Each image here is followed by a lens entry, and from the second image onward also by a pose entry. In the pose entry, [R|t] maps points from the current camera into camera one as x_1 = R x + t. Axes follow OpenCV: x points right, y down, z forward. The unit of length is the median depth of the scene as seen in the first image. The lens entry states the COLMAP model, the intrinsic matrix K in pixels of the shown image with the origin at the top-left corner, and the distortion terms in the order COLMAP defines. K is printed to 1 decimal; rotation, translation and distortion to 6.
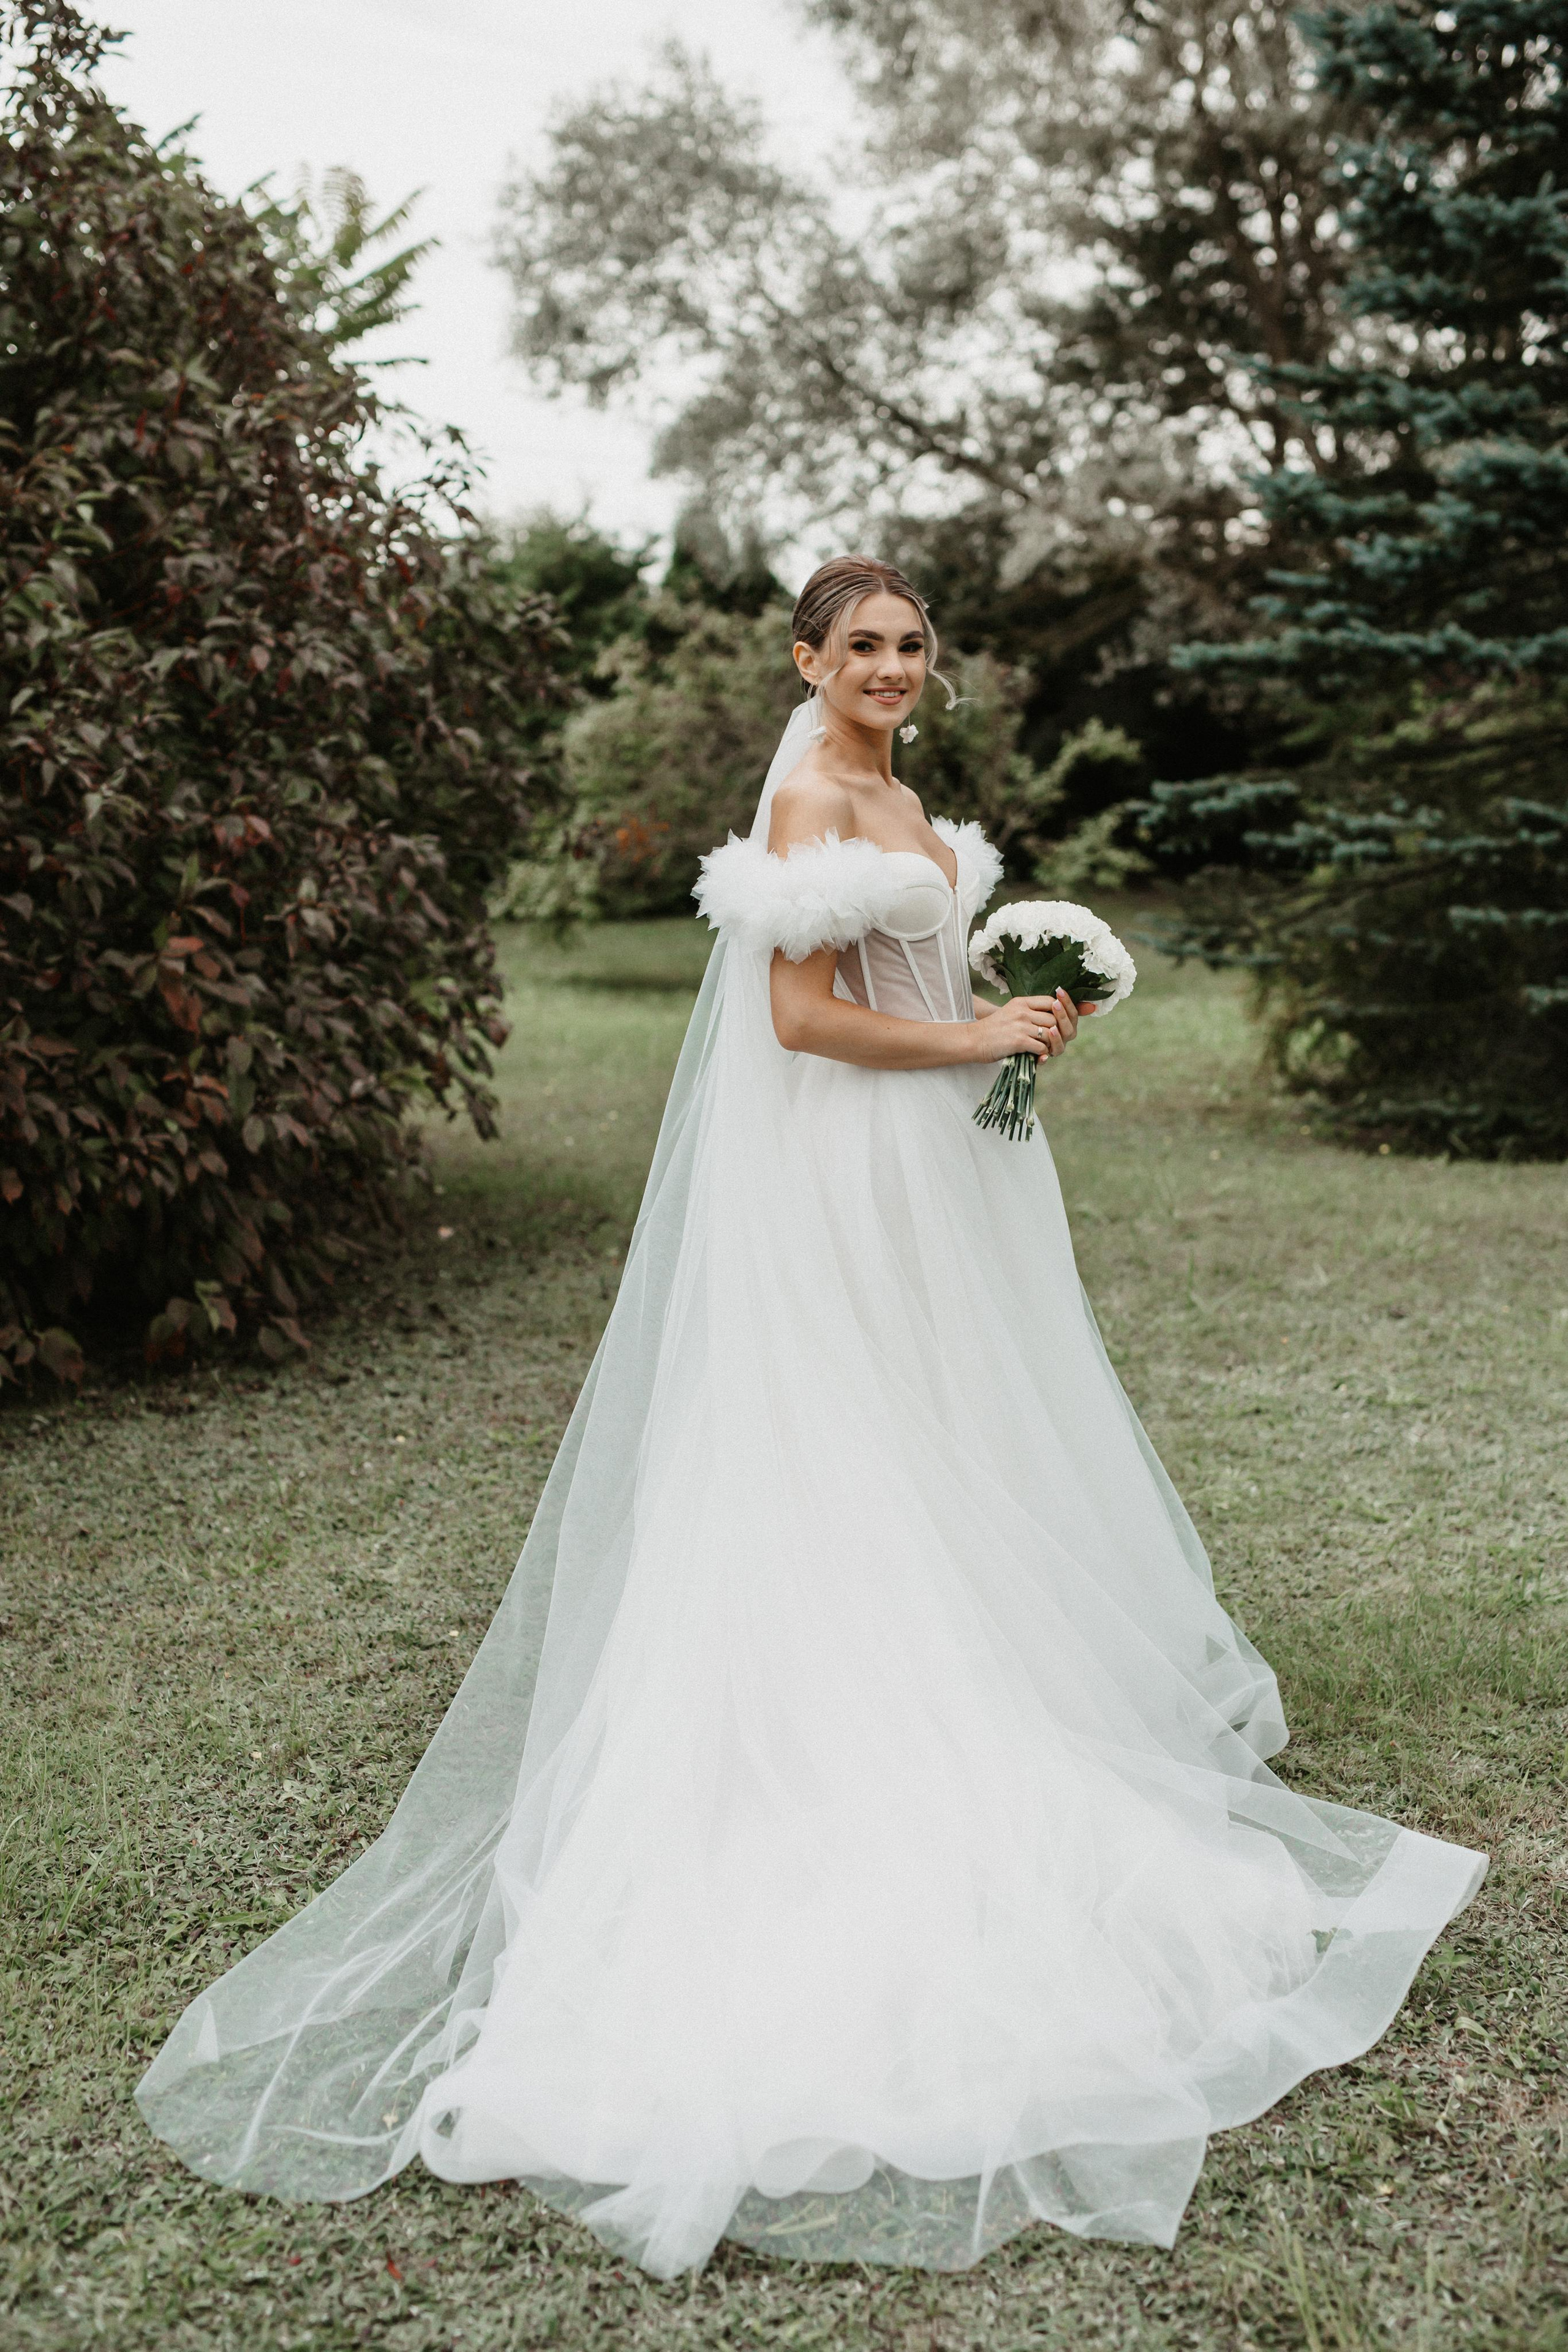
lens RADIAL K [[3263.8, 0, 796.8], [0, 3263.8, 1156.9], [0, 0, 1]] dist [0.001050, 0.000000]
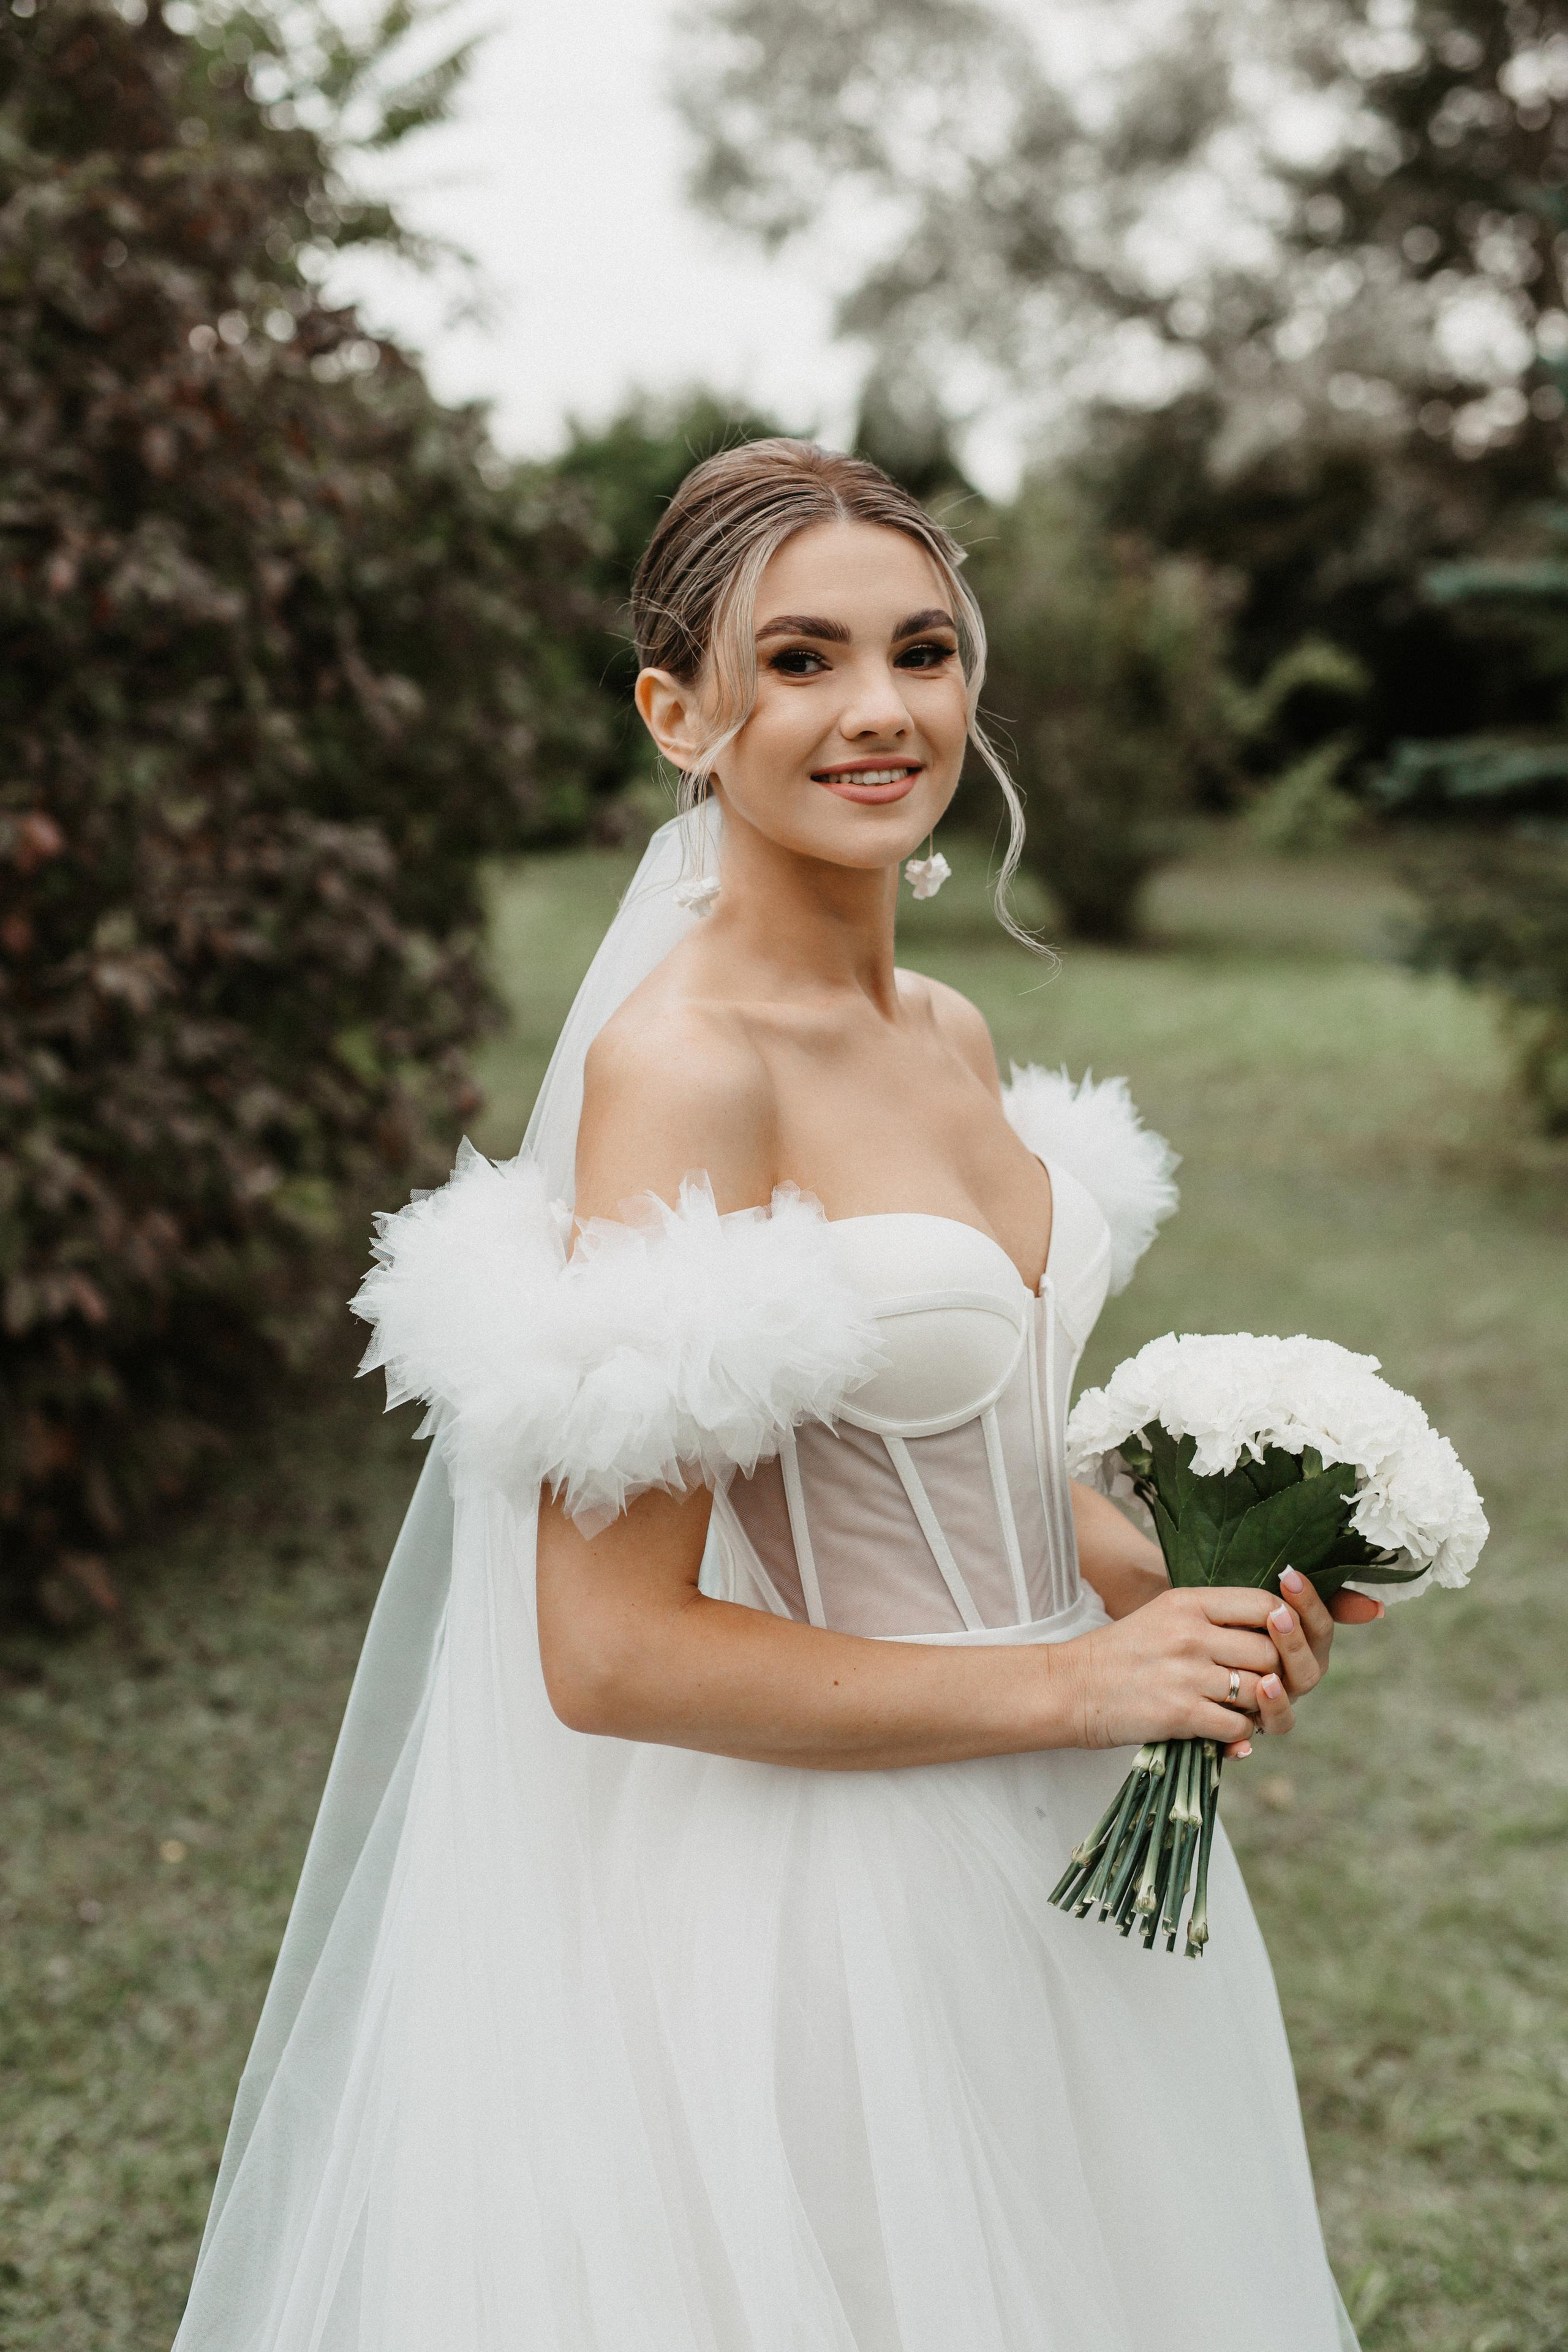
lens RADIAL K [[3263.8, 0, 767.2], [0, 3263.8, 1189.6], [0, 0, 1]] dist [0.001050, 0.000000]
pose [[0.996927, 0.041702, -0.066313, 0.008130], [-0.038651, 0.998163, 0.046648, -0.018703], [0.068136, -0.043942, 0.996708, 0.099566]]
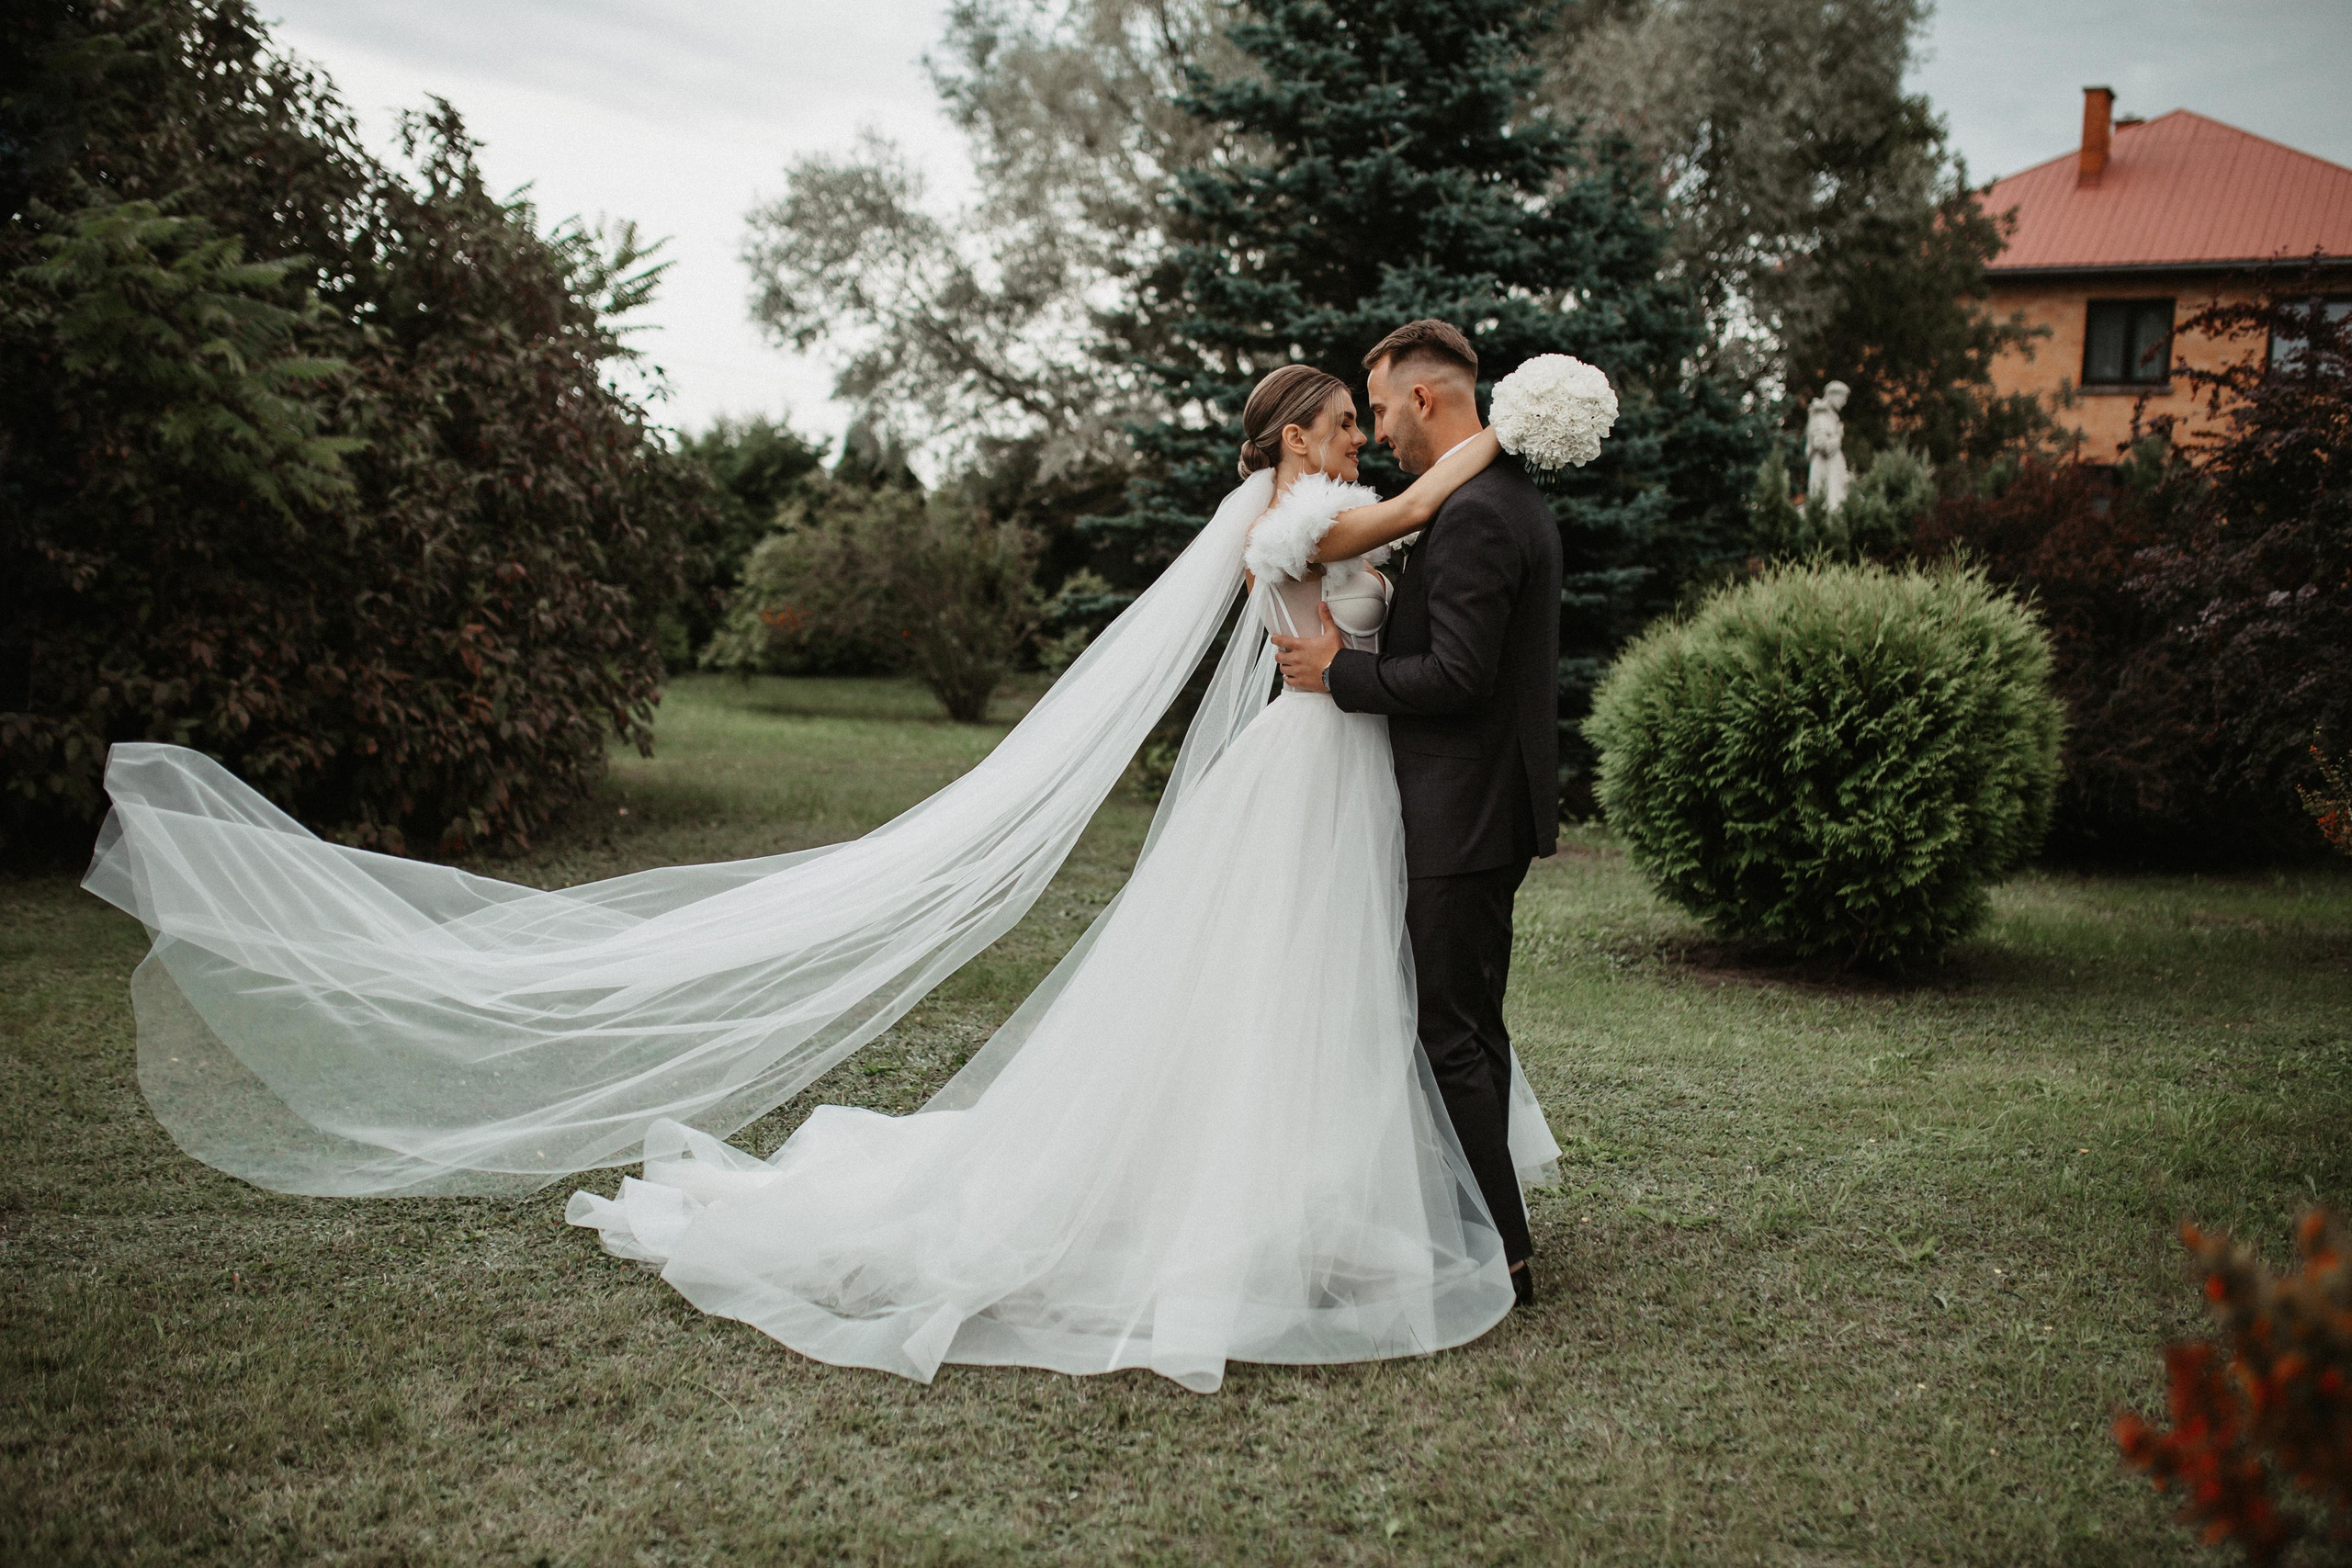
lens RADIAL K [[2302.8, 0, 1170.7], [0, 2302.8, 795.7], [0, 0, 1]] dist [-0.050675, 0.000000]
pose [[0.994313, 0.057223, 0.089815, 0.029990], [-0.053518, 0.997635, -0.043132, 0.021483], [-0.092070, 0.038080, 0.995024, -0.112311]]
